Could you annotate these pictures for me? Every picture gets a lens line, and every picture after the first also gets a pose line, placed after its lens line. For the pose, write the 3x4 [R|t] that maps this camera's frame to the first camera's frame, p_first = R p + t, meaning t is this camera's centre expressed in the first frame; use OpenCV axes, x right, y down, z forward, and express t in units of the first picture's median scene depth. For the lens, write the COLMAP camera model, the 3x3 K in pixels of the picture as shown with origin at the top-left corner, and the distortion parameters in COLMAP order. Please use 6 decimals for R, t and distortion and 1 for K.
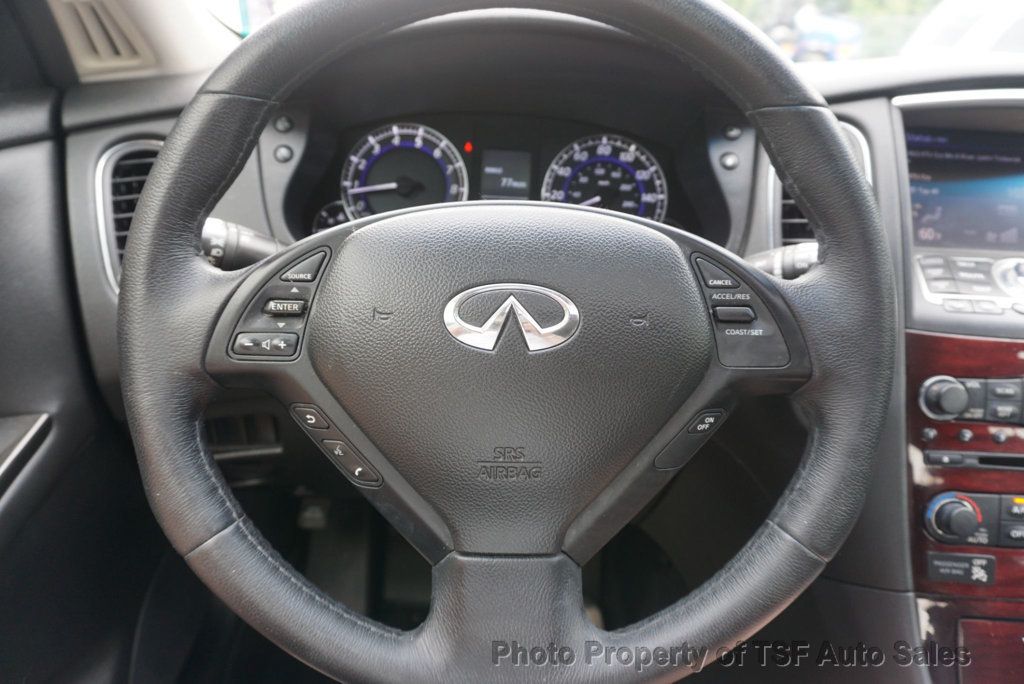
lens RADIAL K [[677.0, 0, 503.0], [0, 677.0, 313.3], [0, 0, 1]] dist [-0.008578, -0.003755]
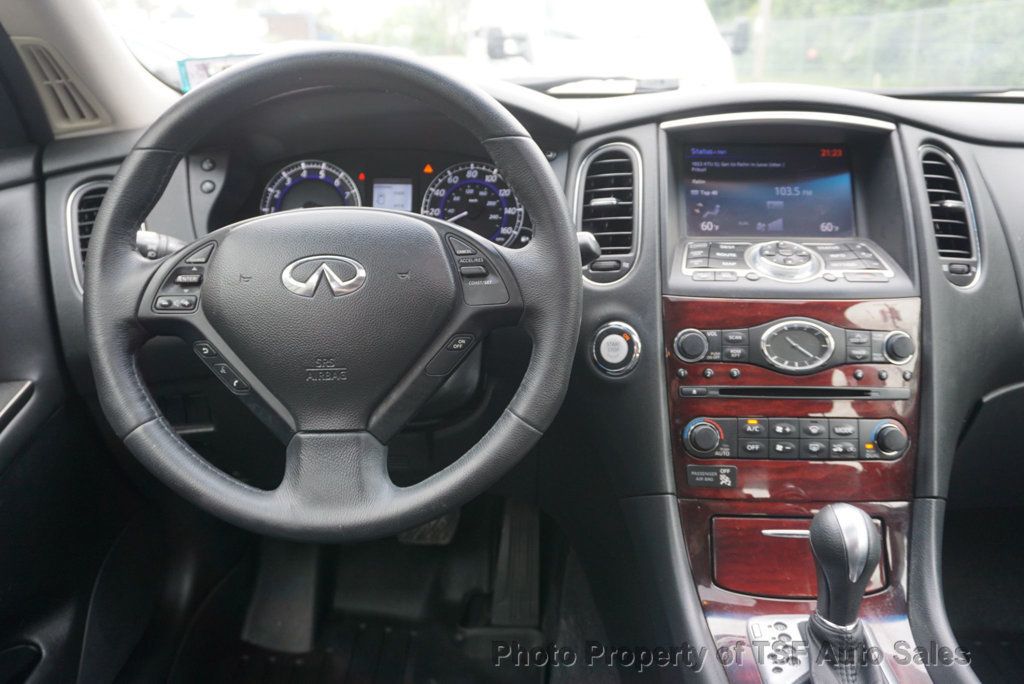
lens RADIAL K [[850.9, 0, 500.7], [0, 850.9, 328.5], [0, 0, 1]] dist [0.014919, -0.002696]
pose [[0.997669, -0.034649, -0.058780, 0.353370], [0.030230, 0.996765, -0.074463, 0.190104], [0.061170, 0.072513, 0.995490, -0.629278]]
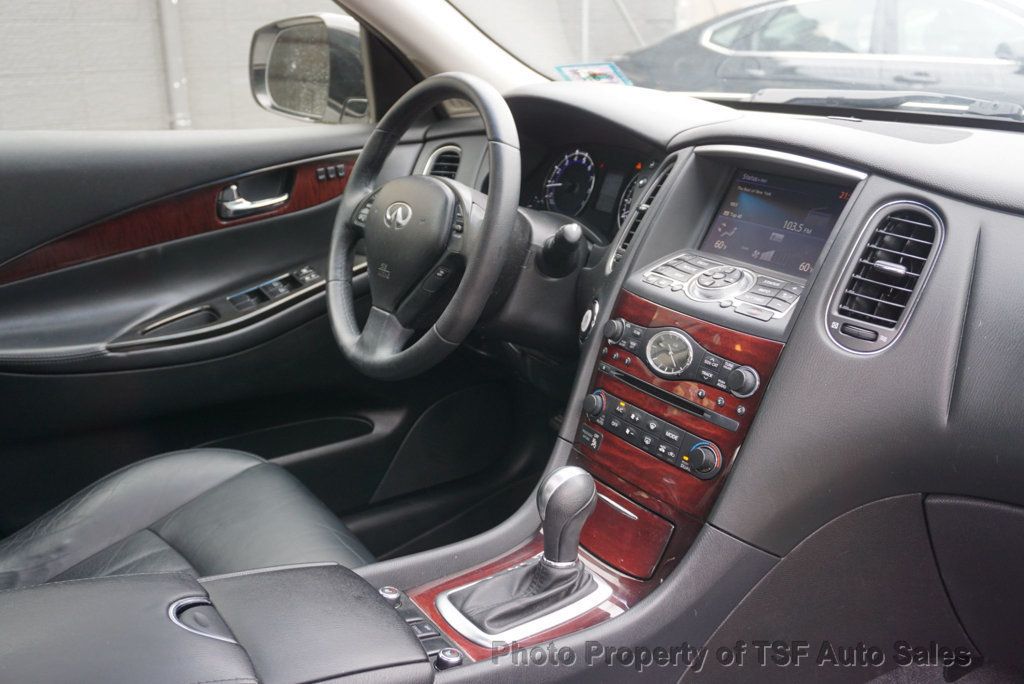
lens RADIAL K [[983.9, 0, 508.9], [0, 983.9, 344.3], [0, 0, 1]] dist [-0.043172, 0.000000]
pose [[0.531025, 0.220788, -0.818086, 2.220734], [-0.294786, 0.953286, 0.065929, 0.072575], [0.794426, 0.206151, 0.571304, -0.459942]]
